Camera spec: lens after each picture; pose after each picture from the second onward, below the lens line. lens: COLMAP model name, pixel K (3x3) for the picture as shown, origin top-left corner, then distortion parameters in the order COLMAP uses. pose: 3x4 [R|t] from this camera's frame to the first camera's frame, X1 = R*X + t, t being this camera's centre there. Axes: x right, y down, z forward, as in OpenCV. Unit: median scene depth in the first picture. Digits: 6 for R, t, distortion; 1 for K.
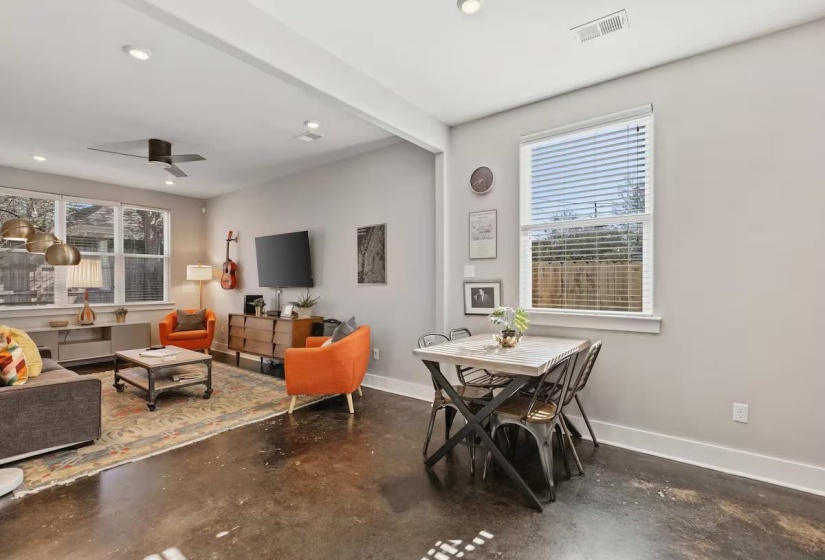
lens RADIAL K [[371.2, 0, 421.6], [0, 371.2, 282.3], [0, 0, 1]] dist [0.003432, -0.000474]
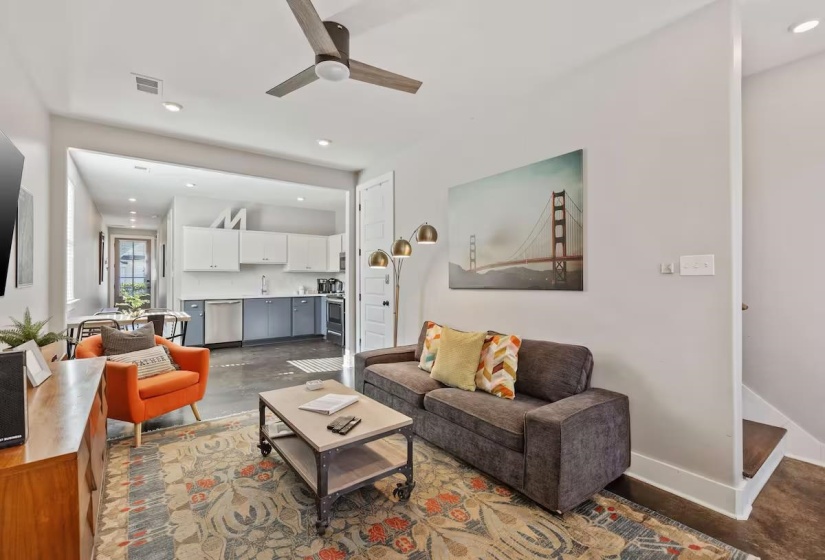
lens RADIAL K [[371.2, 0, 415.5], [0, 371.2, 273.6], [0, 0, 1]] dist [0.003432, -0.000474]
pose [[-0.961275, 0.007855, 0.275477, -0.938473], [0.005987, 0.999953, -0.007623, -0.005918], [-0.275524, -0.005679, -0.961277, 1.440871]]
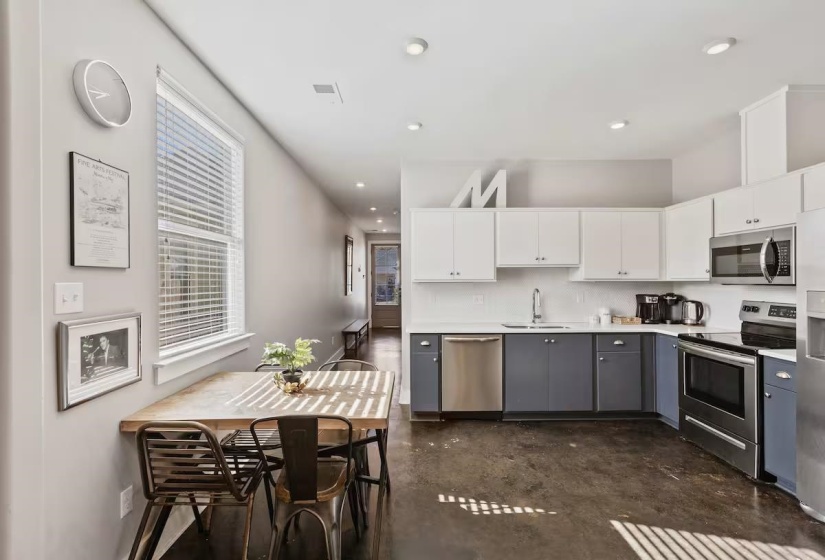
lens RADIAL K [[371.2, 0, 414.3], [0, 371.2, 281.1], [0, 0, 1]] dist [0.003432, -0.000474]
pose [[-0.608054, 0.006094, 0.793873, -0.346138], [0.009589, 0.999954, -0.000331, -0.036105], [-0.793838, 0.007411, -0.608084, 0.797966]]
